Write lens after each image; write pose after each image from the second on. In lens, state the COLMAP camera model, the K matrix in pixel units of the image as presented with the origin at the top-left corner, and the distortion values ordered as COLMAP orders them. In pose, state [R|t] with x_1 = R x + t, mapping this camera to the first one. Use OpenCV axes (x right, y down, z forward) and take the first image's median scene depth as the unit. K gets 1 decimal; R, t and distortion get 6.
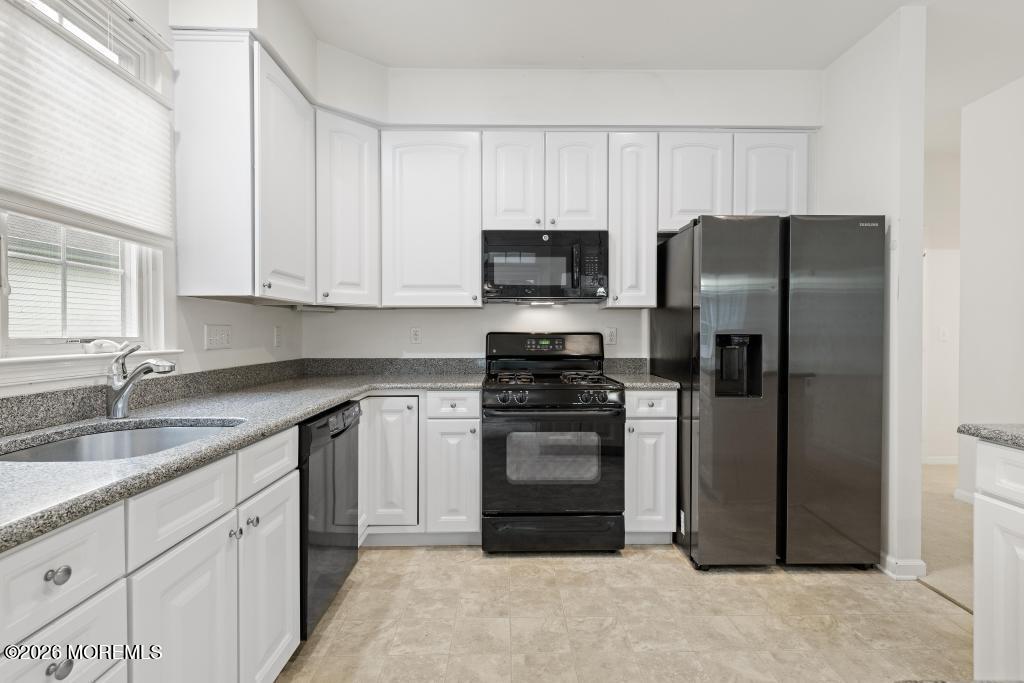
lens RADIAL K [[487.4, 0, 514.6], [0, 487.4, 336.3], [0, 0, 1]] dist [0.012485, -0.000623]
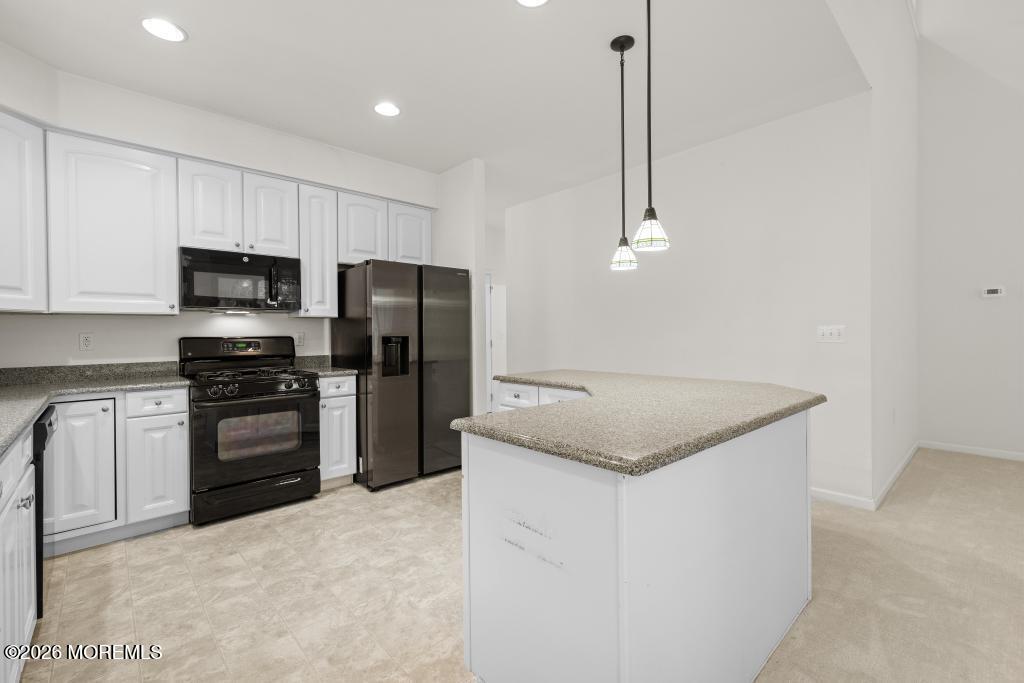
lens RADIAL K [[446.8, 0, 515.0], [0, 446.8, 336.1], [0, 0, 1]] dist [0.000213, -0.000975]
pose [[0.752940, -0.012856, 0.657964, -0.179151], [0.016086, 0.999870, 0.001128, -0.000018], [-0.657893, 0.009734, 0.753049, -0.305085]]
